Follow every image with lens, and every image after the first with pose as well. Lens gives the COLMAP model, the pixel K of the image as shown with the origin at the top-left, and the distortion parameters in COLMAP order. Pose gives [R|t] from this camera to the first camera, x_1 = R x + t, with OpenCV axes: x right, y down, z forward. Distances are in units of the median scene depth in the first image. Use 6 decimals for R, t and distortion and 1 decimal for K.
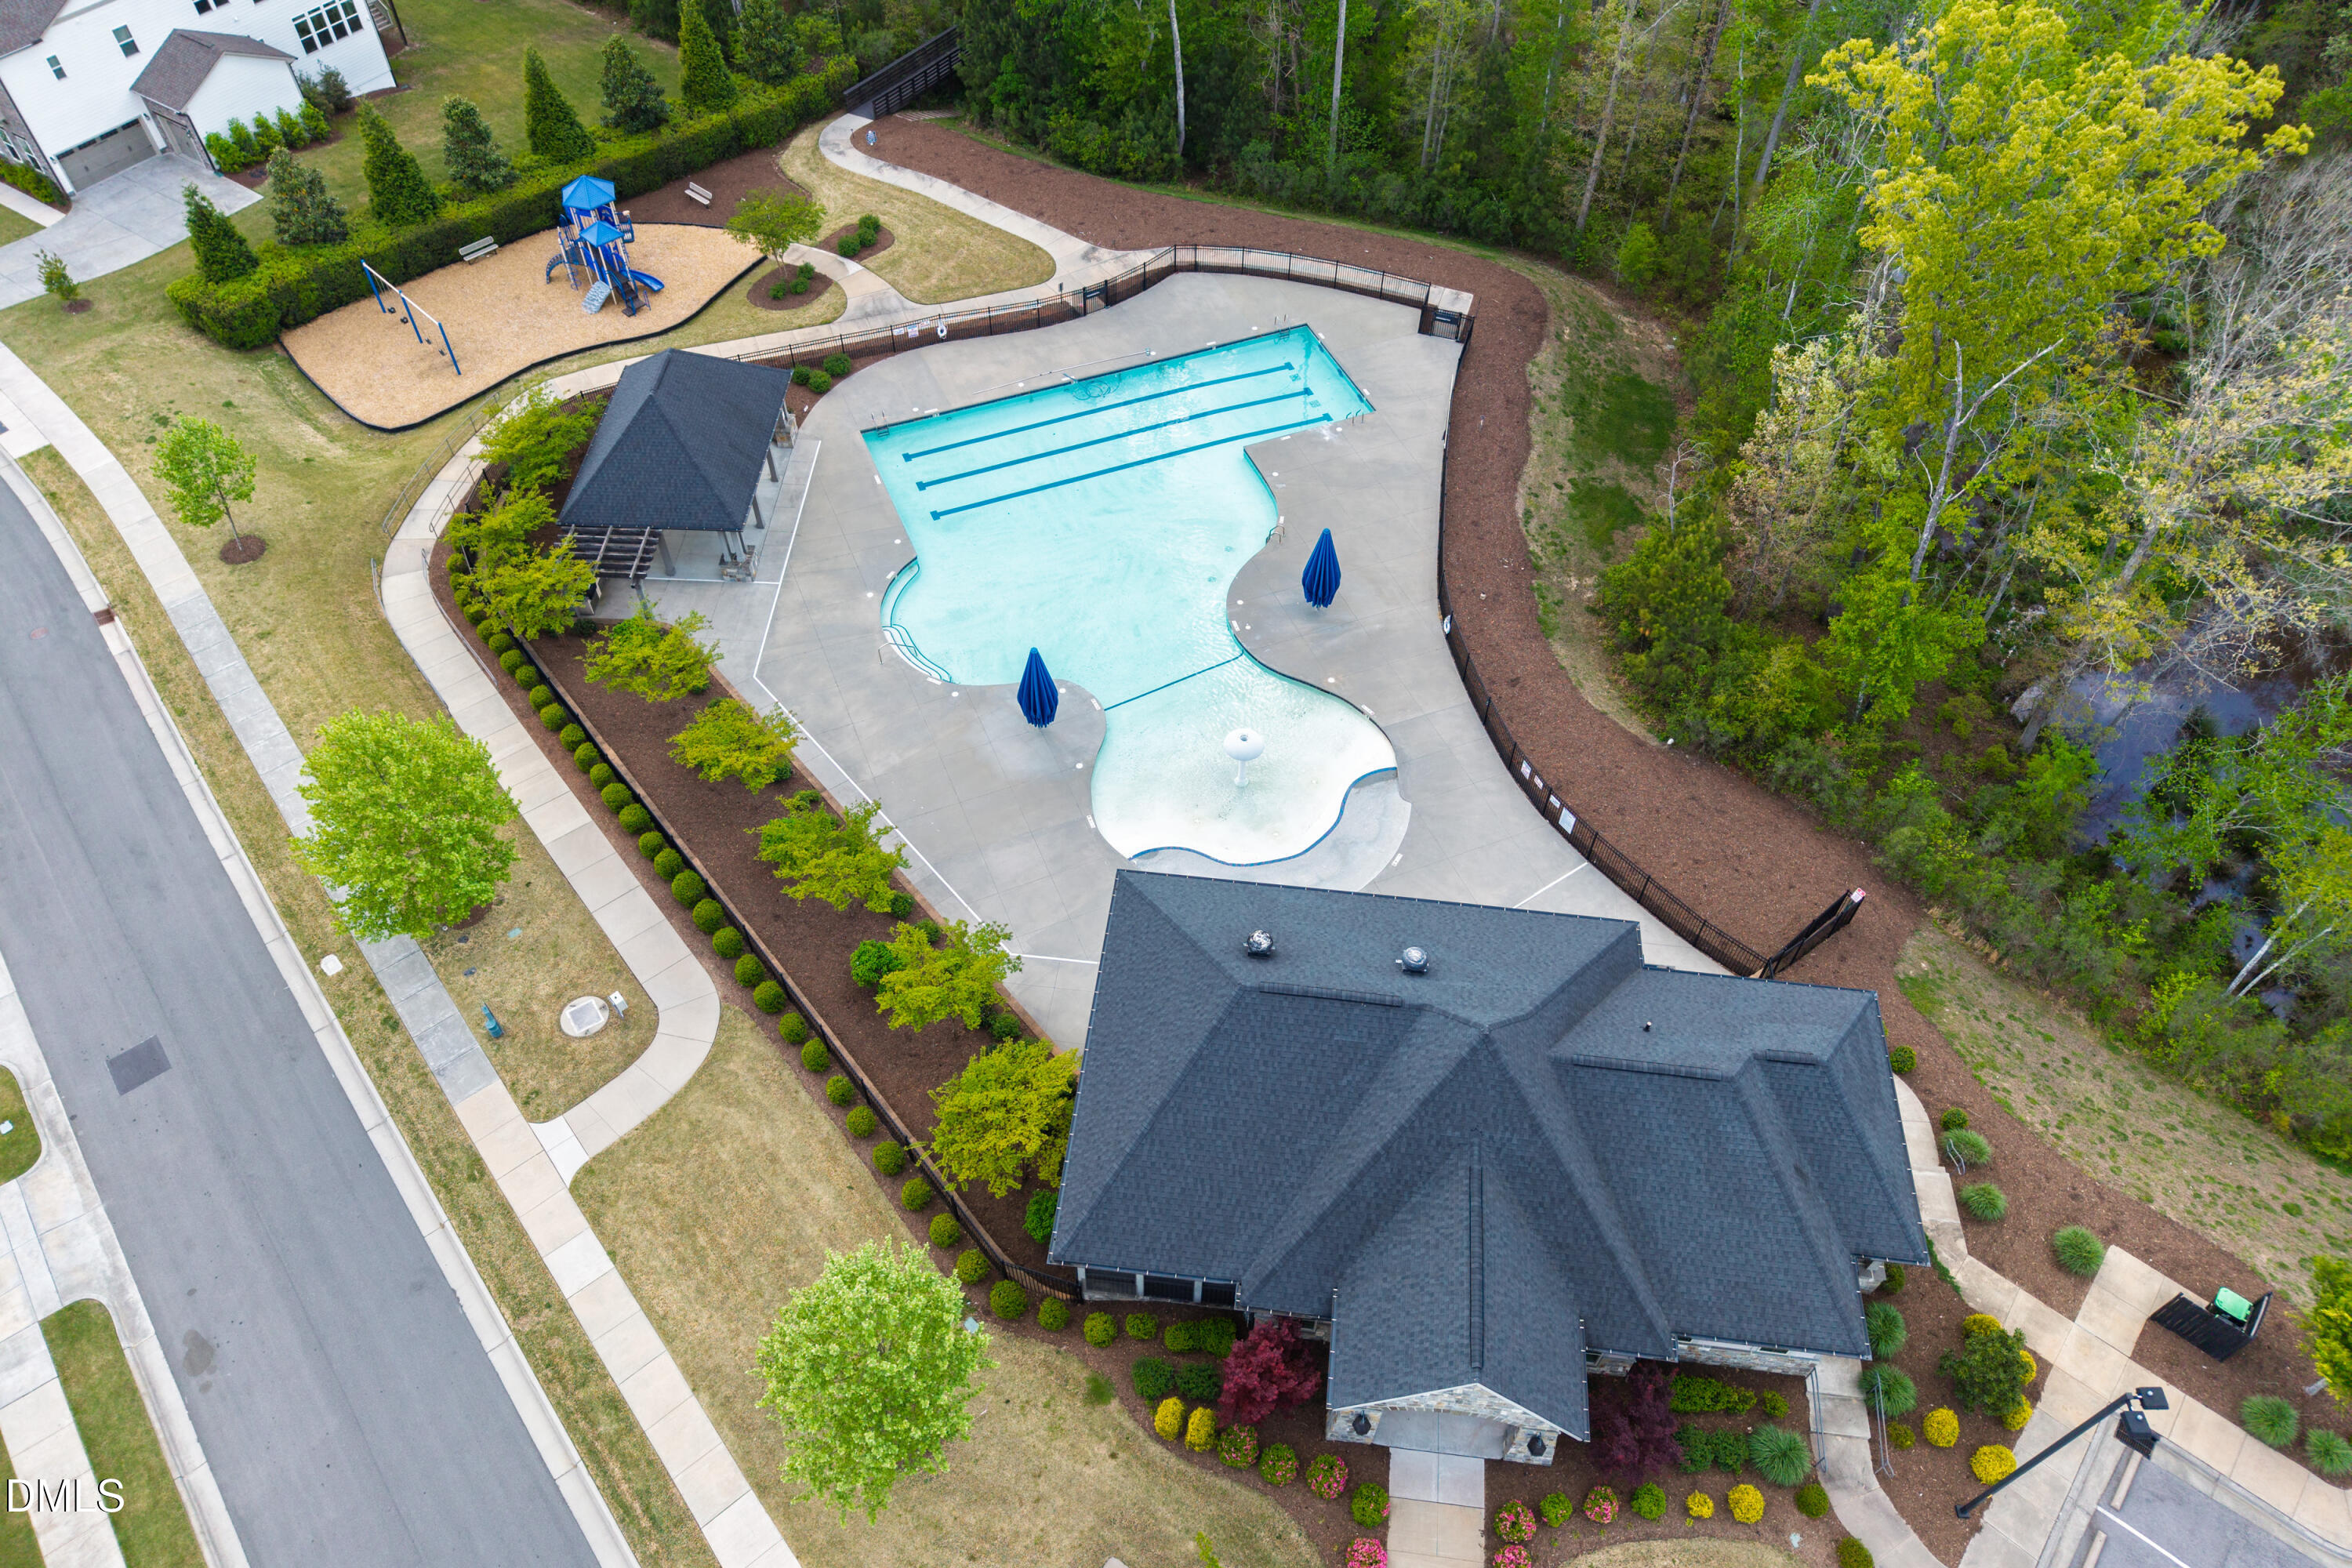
lens RADIAL K [[1586.8, 0, 1164.6], [0, 1586.8, 785.1], [0, 0, 1]] dist [0.002370, 0.004065]
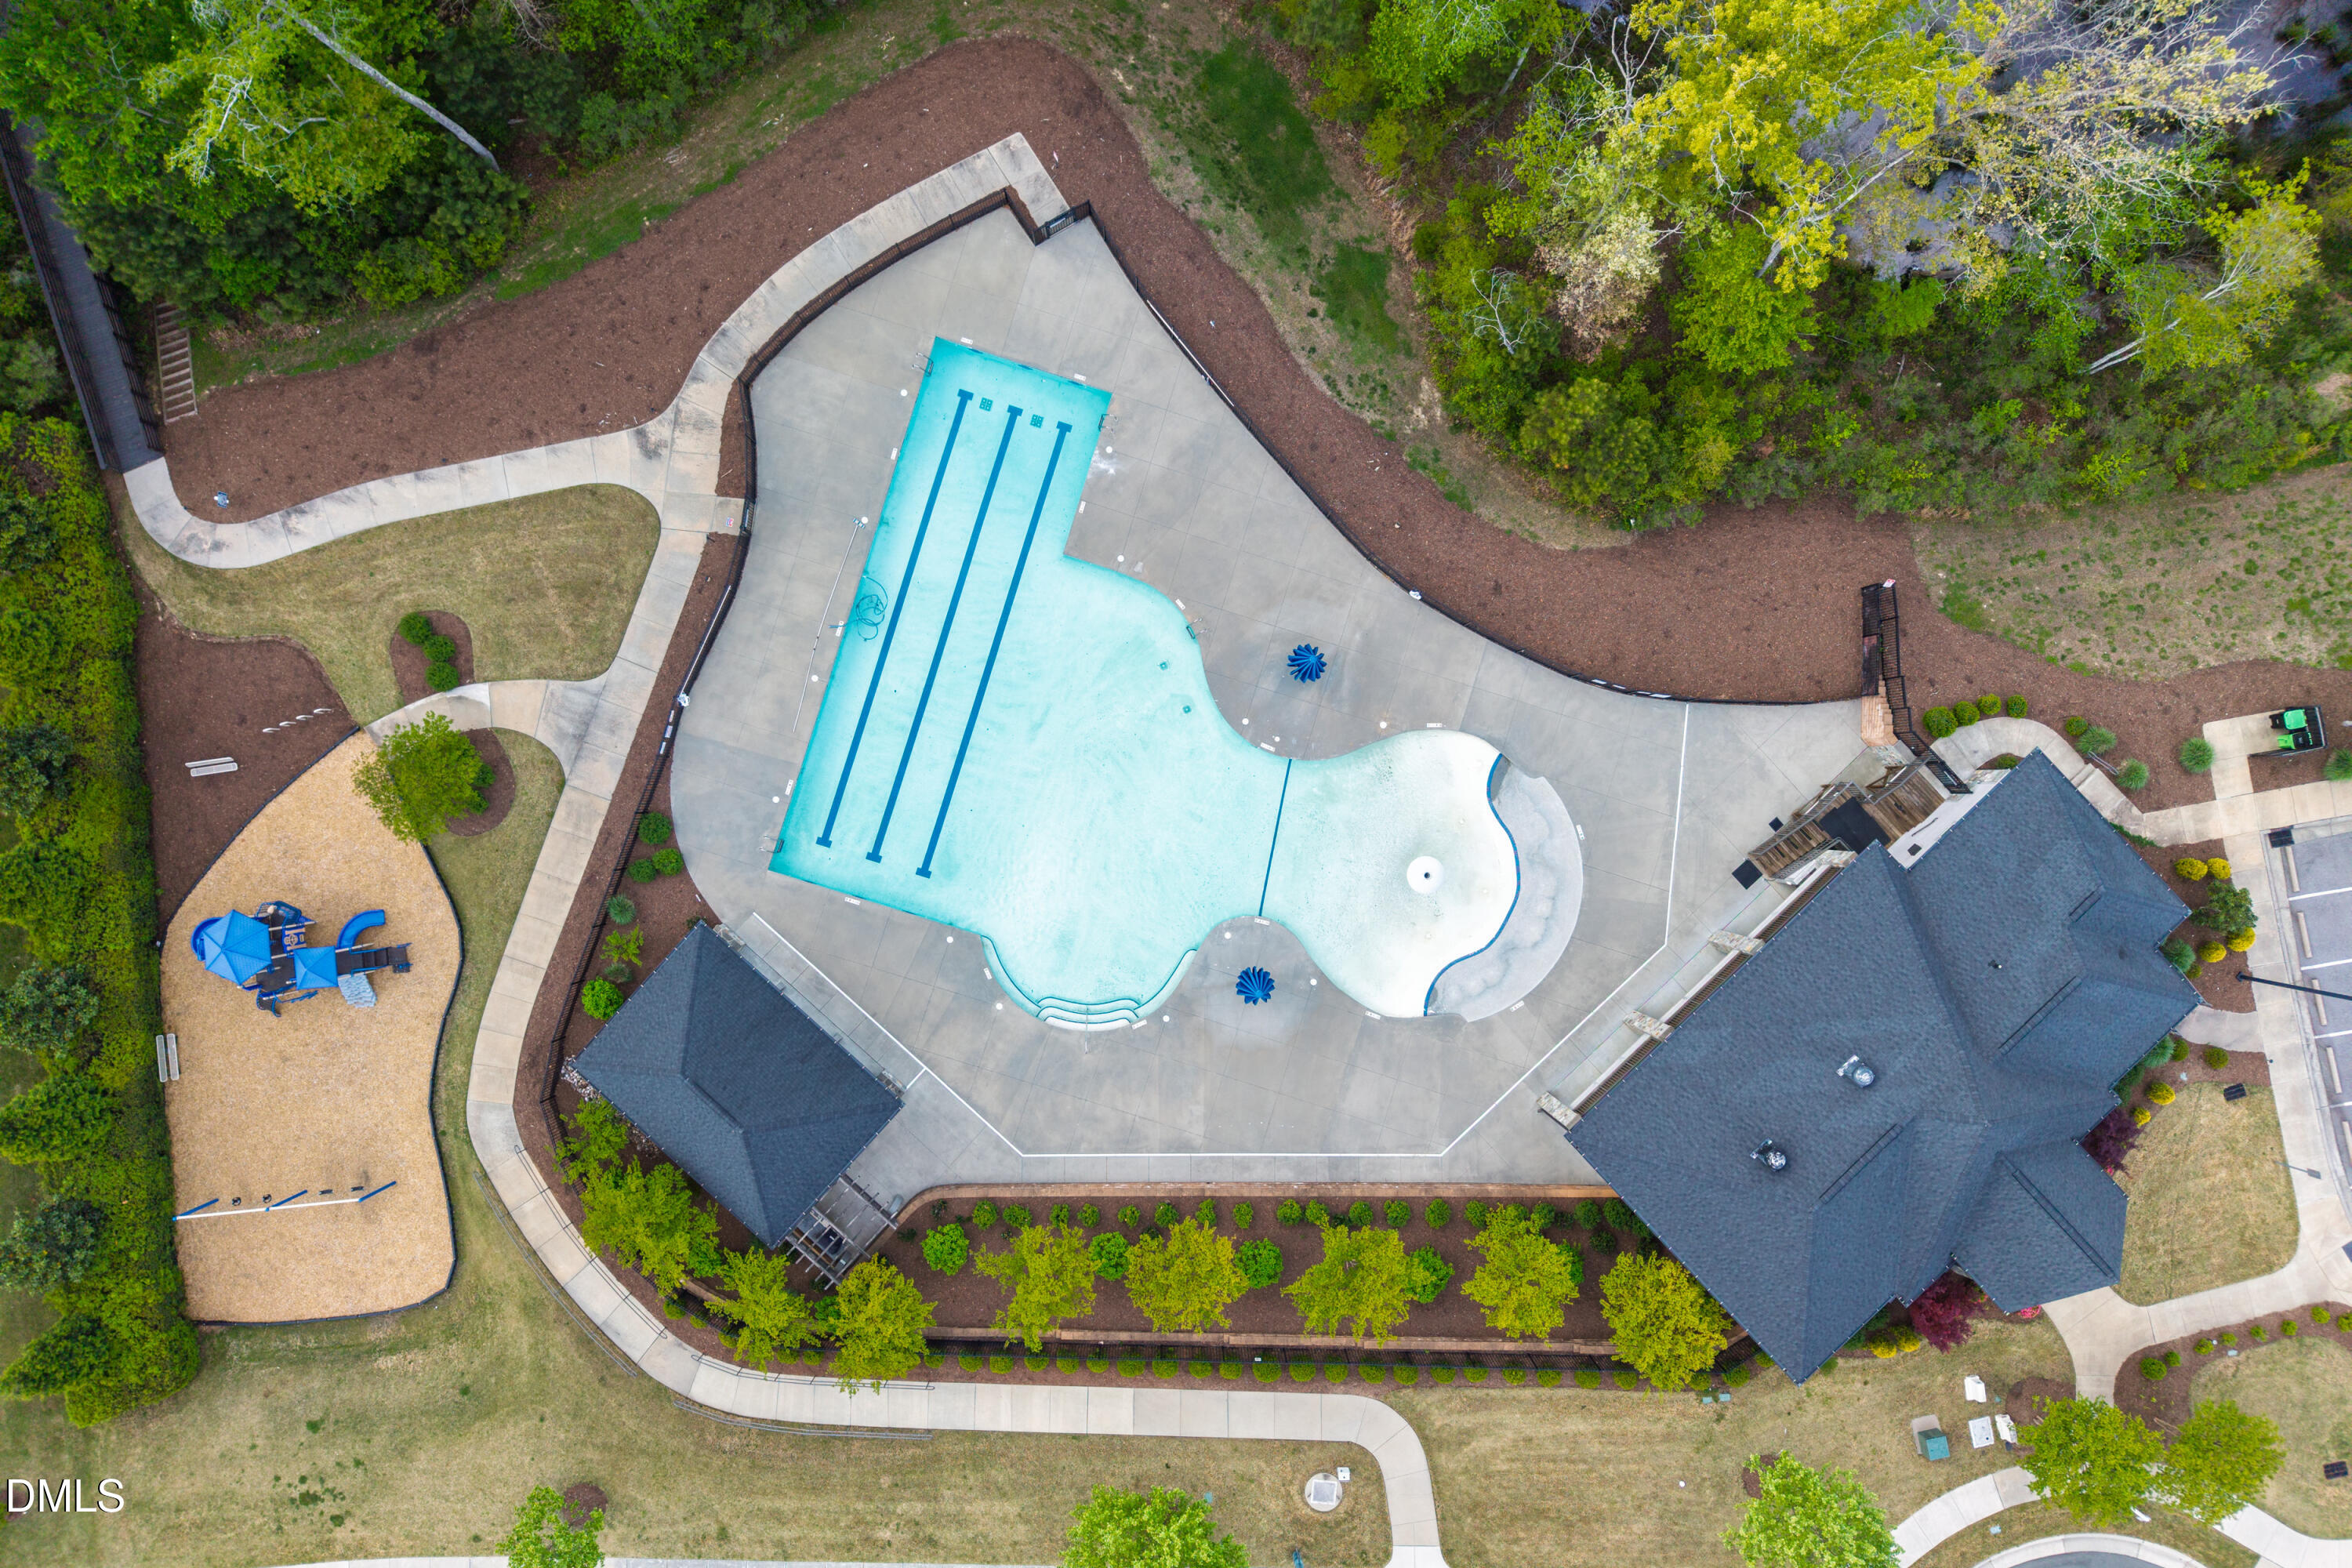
lens RADIAL K [[1586.8, 0, 1164.6], [0, 1586.8, 785.1], [0, 0, 1]] dist [0.002370, 0.004065]
pose [[0.642151, -0.766571, 0.003307, -0.017512], [0.583838, 0.491863, 0.645913, -0.718360], [-0.496765, -0.412843, 0.763404, 0.243520]]
